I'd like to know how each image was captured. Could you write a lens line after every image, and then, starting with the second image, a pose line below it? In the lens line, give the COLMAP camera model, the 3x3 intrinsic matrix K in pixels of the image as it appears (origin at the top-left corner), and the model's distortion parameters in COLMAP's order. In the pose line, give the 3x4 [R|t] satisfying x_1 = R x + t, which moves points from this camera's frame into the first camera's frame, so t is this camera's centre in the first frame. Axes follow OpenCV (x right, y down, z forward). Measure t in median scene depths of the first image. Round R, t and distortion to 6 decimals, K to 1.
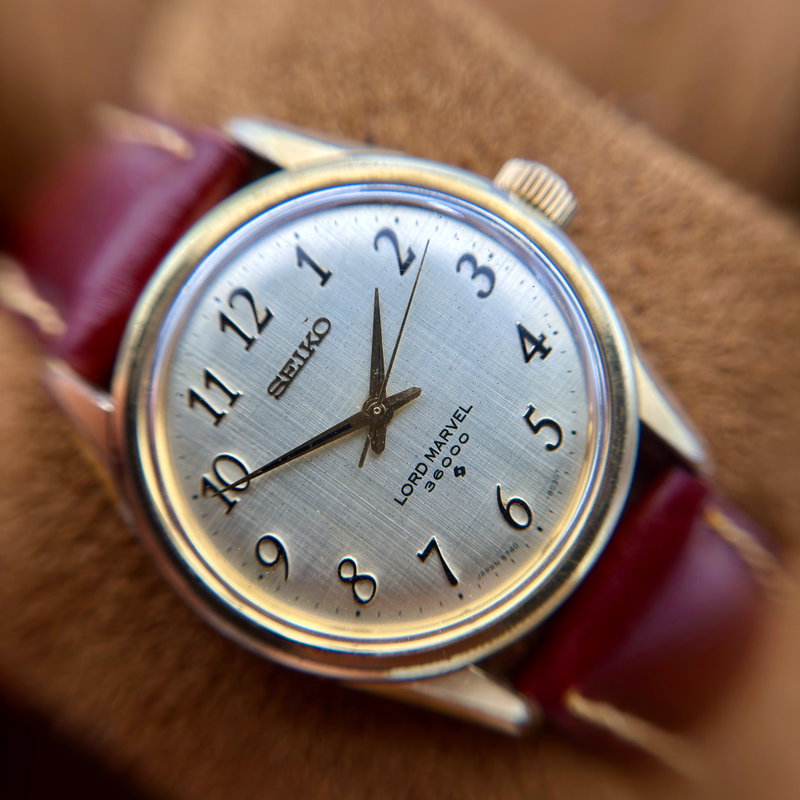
lens RADIAL K [[1357.0, 0, 400.0], [0, 1357.0, 400.0], [0, 0, 1]] dist [1.549203, 0.002267]
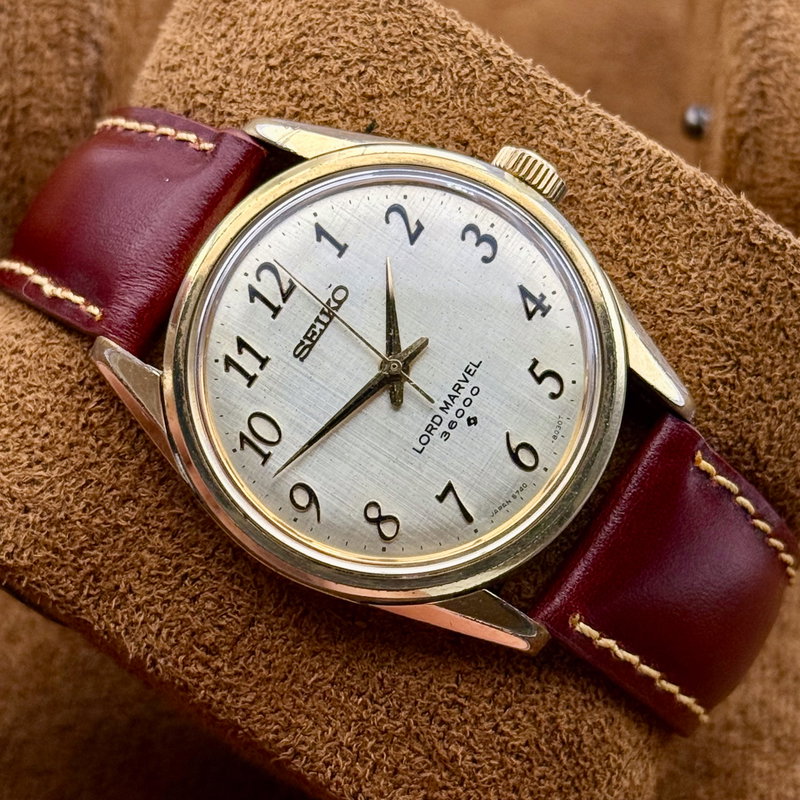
lens RADIAL K [[2776.3, 0, 400.0], [0, 2776.3, 400.0], [0, 0, 1]] dist [0.116856, 0.706298]
pose [[0.999260, -0.033601, 0.018712, -0.054085], [0.034614, 0.997790, -0.056720, 0.157928], [-0.016765, 0.057326, 0.998215, -1.197806]]
